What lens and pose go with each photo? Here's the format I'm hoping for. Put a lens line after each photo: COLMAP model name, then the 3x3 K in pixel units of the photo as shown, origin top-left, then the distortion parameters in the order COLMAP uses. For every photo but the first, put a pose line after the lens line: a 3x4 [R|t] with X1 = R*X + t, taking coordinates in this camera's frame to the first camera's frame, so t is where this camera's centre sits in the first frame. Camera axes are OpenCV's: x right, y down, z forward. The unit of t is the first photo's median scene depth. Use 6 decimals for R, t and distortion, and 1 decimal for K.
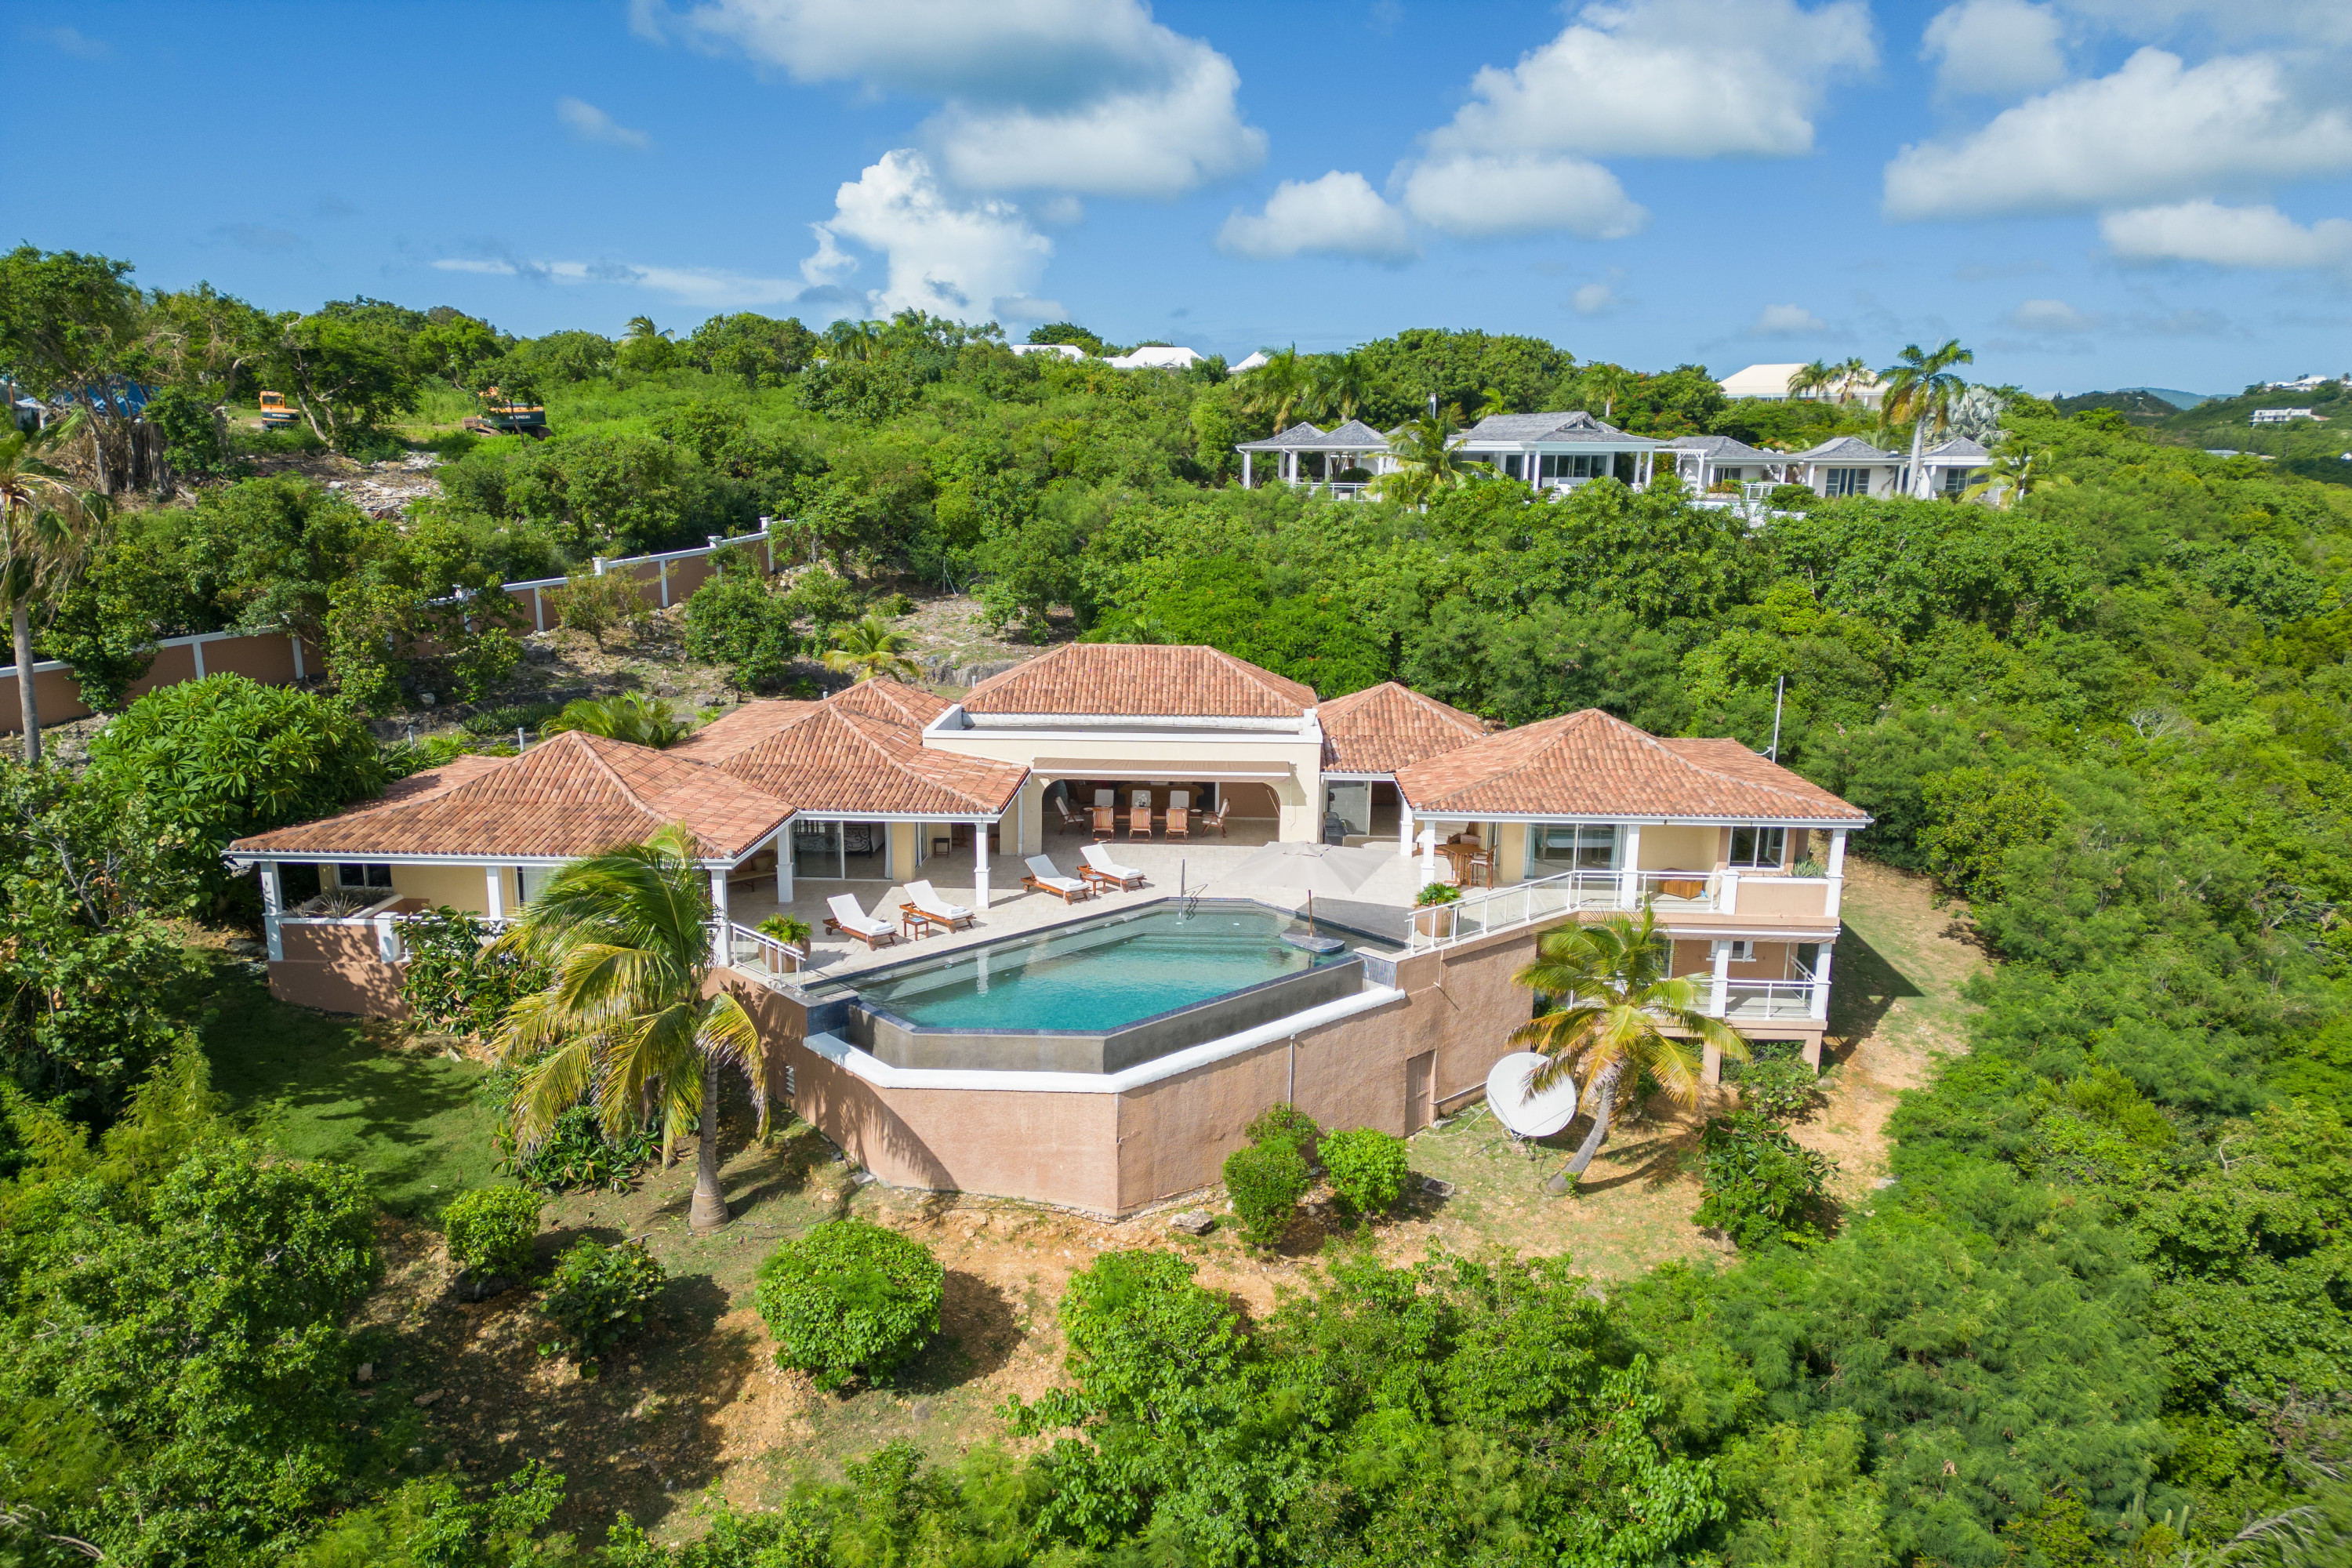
lens RADIAL K [[1453.4, 0, 1182.8], [0, 1453.4, 789.5], [0, 0, 1]] dist [0.036687, -0.028485]
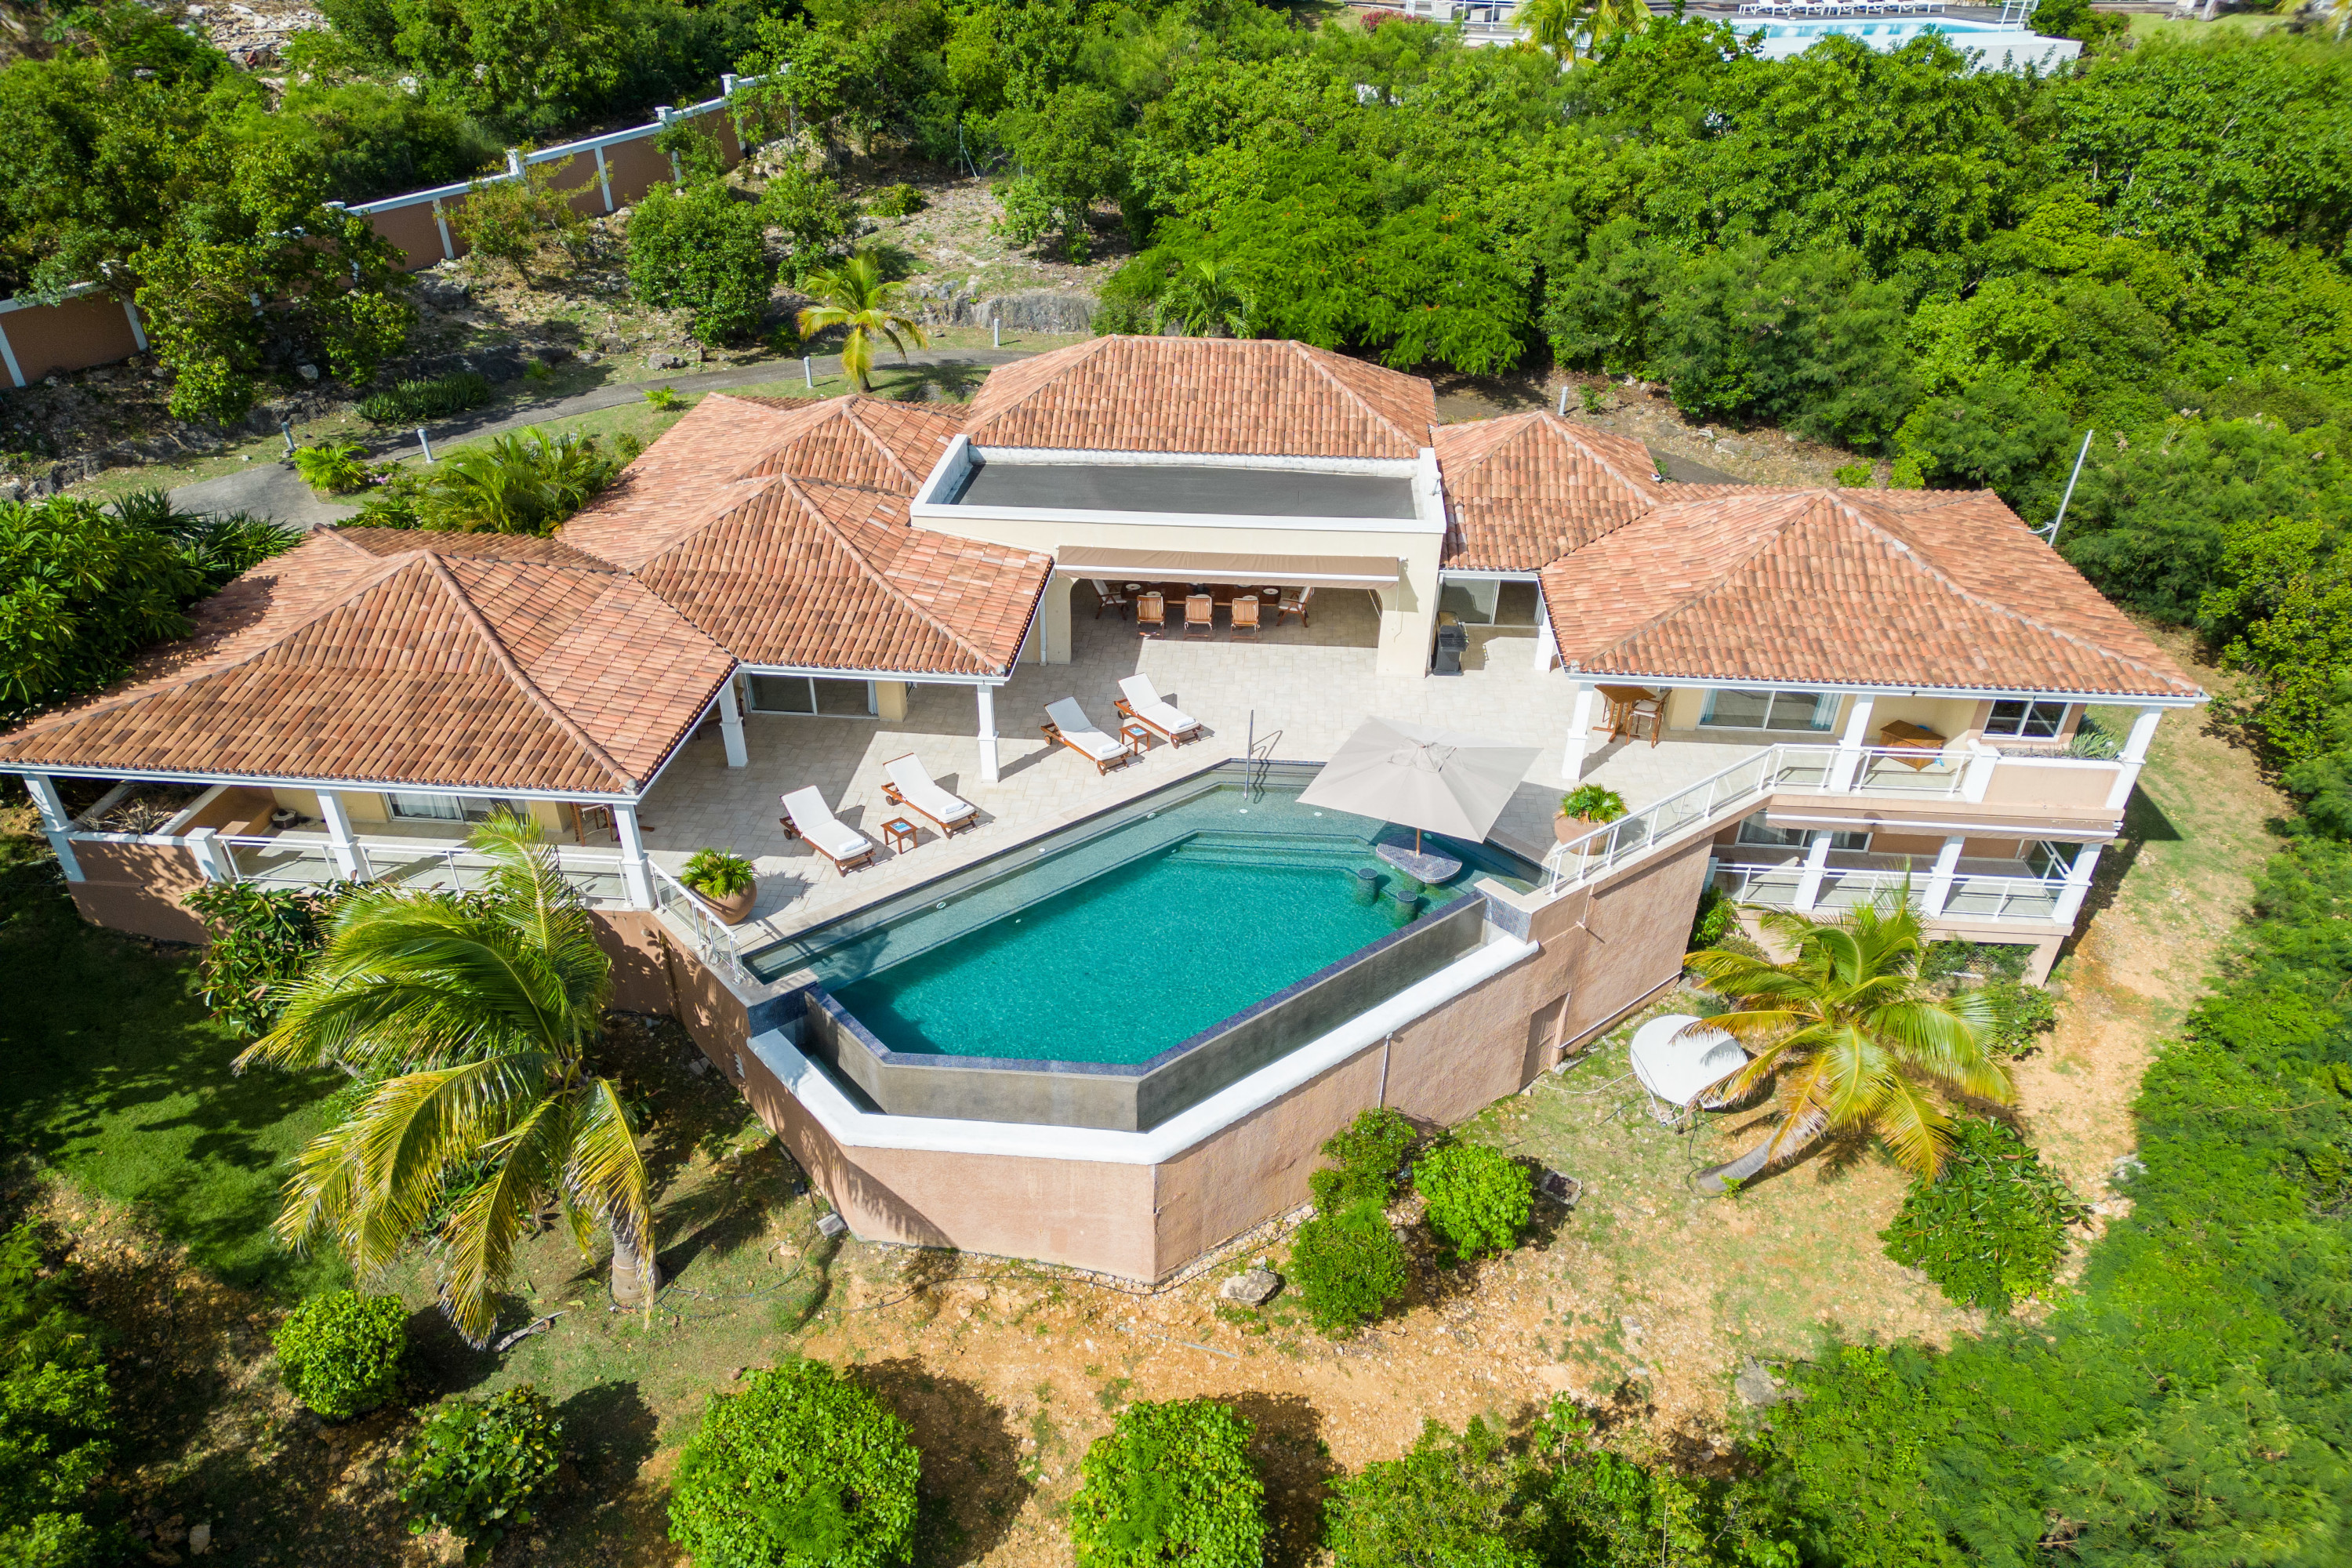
lens RADIAL K [[1453.4, 0, 1182.8], [0, 1453.4, 789.5], [0, 0, 1]] dist [0.036687, -0.028485]
pose [[0.998750, 0.028439, -0.041112, -0.003244], [-0.012918, 0.941307, 0.337304, -0.145835], [0.048292, -0.336352, 0.940497, 0.231944]]
